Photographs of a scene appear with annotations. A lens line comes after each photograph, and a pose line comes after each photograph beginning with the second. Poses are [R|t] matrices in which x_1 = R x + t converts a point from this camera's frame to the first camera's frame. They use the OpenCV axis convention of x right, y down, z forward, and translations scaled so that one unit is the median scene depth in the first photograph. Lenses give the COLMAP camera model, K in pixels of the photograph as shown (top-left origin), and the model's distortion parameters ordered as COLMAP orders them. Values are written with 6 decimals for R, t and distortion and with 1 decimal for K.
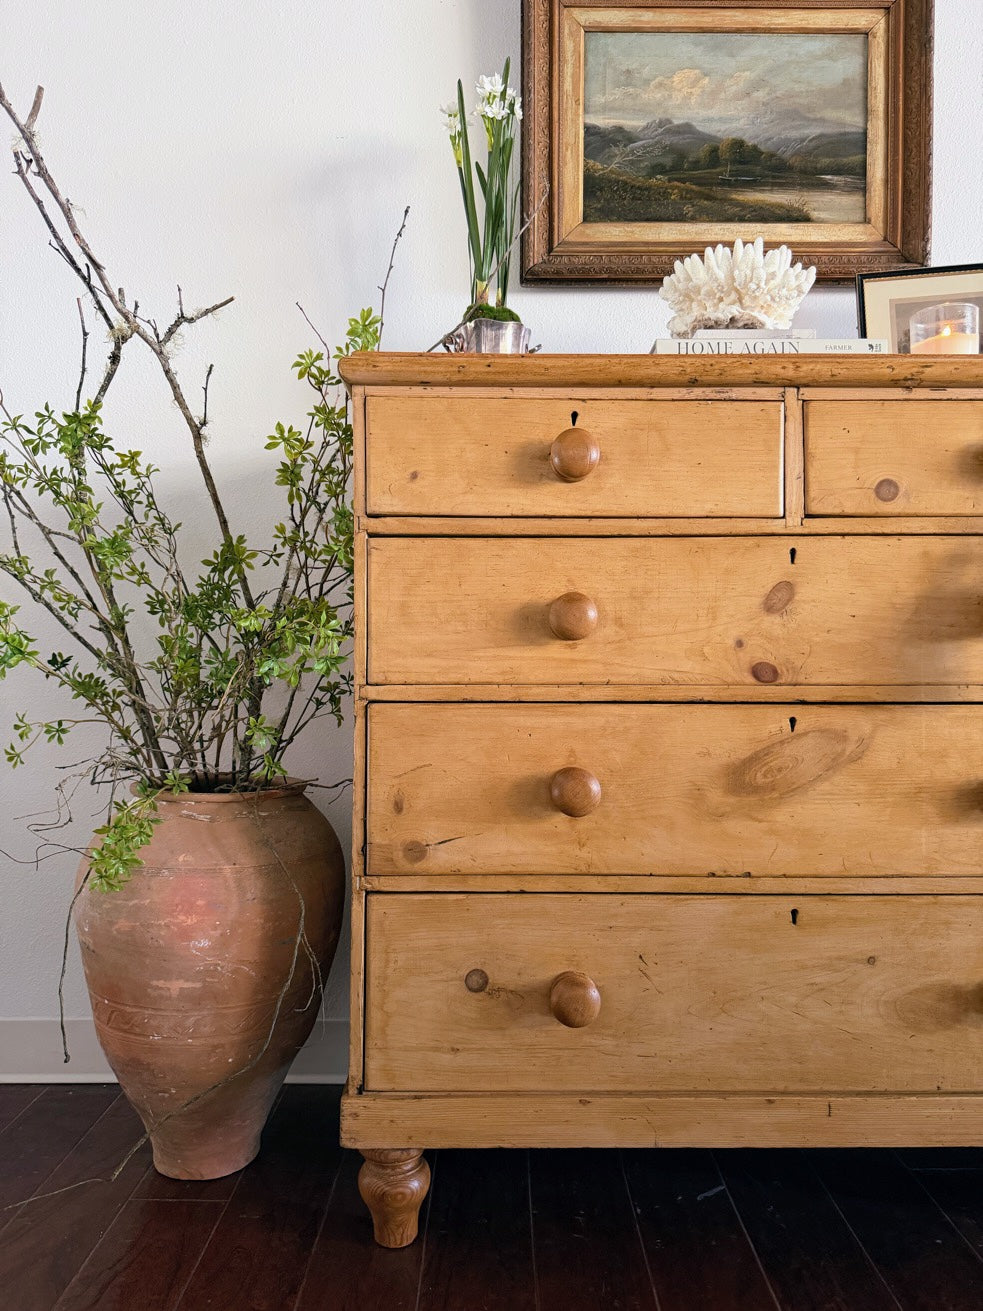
lens RADIAL K [[917.4, 0, 492.2], [0, 917.4, 659.2], [0, 0, 1]] dist [0.076651, -0.098103]
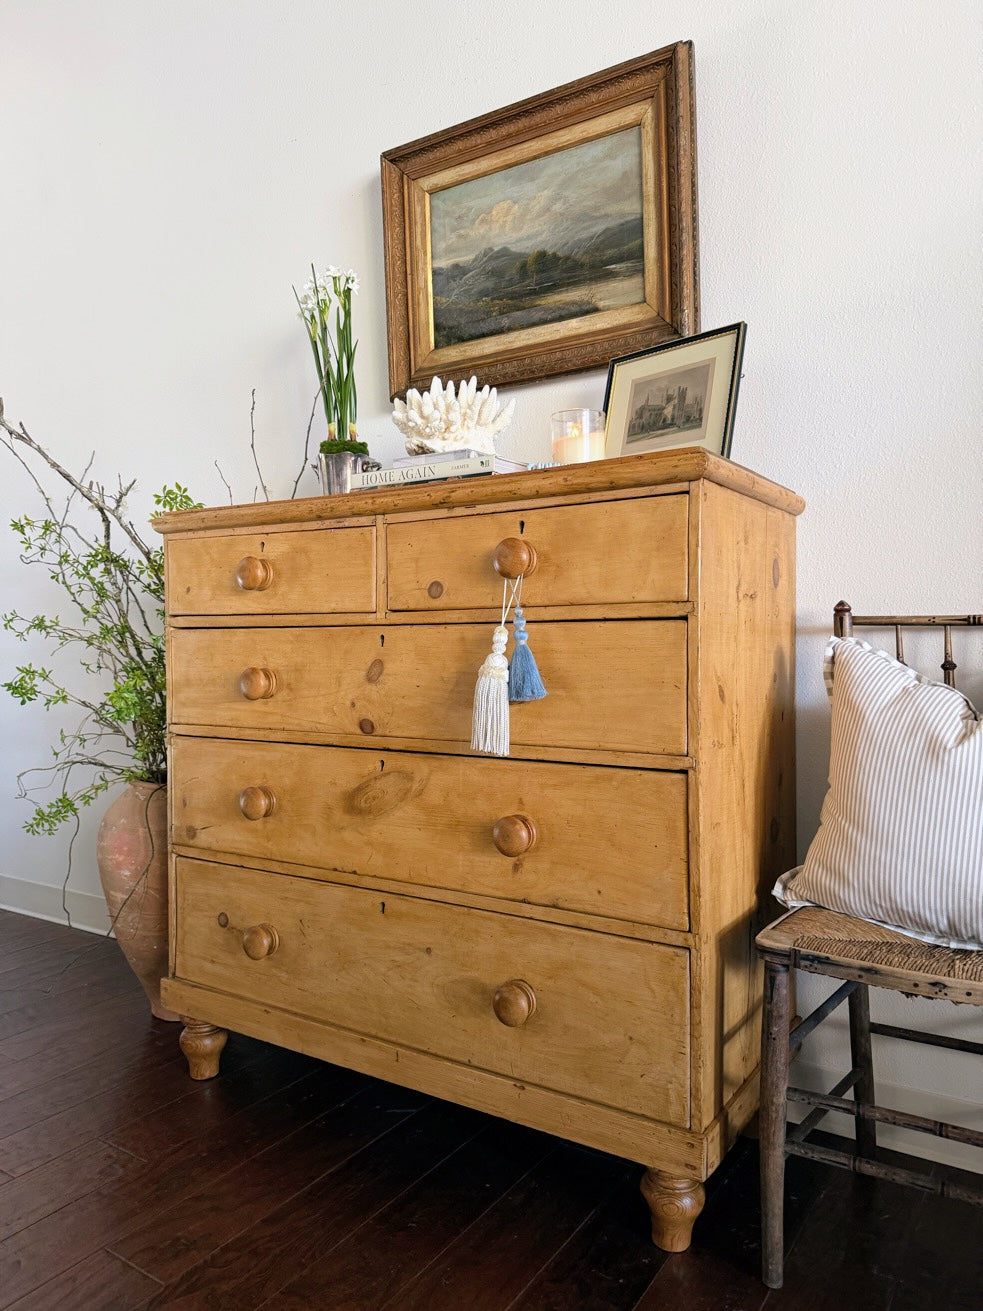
lens RADIAL K [[907.7, 0, 490.0], [0, 907.7, 660.4], [0, 0, 1]] dist [0.185549, -0.382360]
pose [[0.835800, 0.005555, -0.549006, 1.183744], [0.014087, 0.999403, 0.031558, -0.122560], [0.548853, -0.034111, 0.835223, -0.020529]]
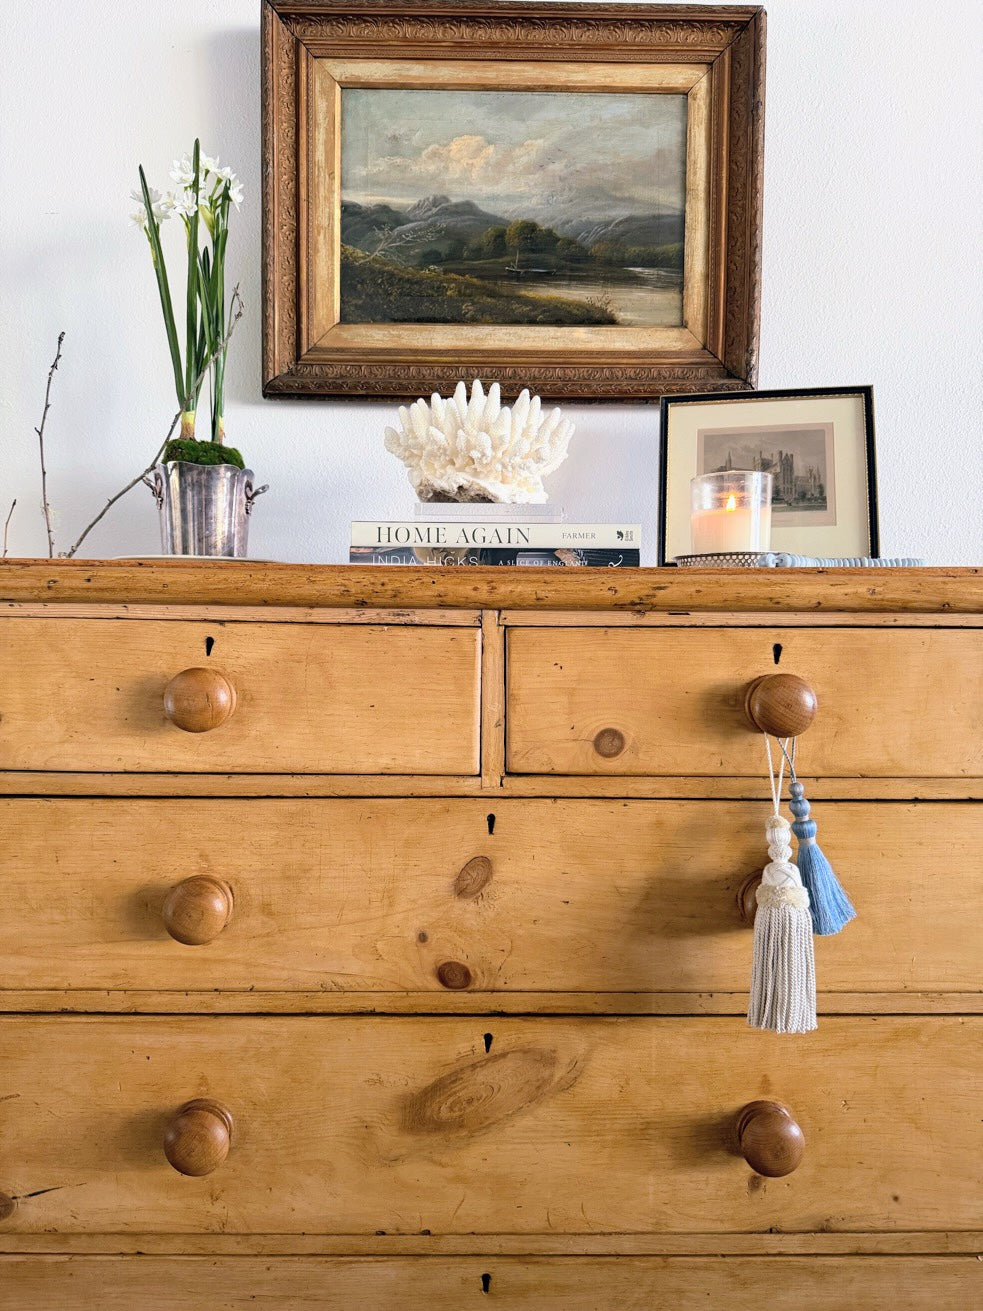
lens RADIAL K [[929.6, 0, 491.9], [0, 929.6, 659.3], [0, 0, 1]] dist [0.066658, -0.111564]
pose [[0.999946, 0.007714, 0.006992, 0.319390], [-0.007928, 0.999483, 0.031161, -0.275893], [-0.006748, -0.031214, 0.999490, 0.220439]]
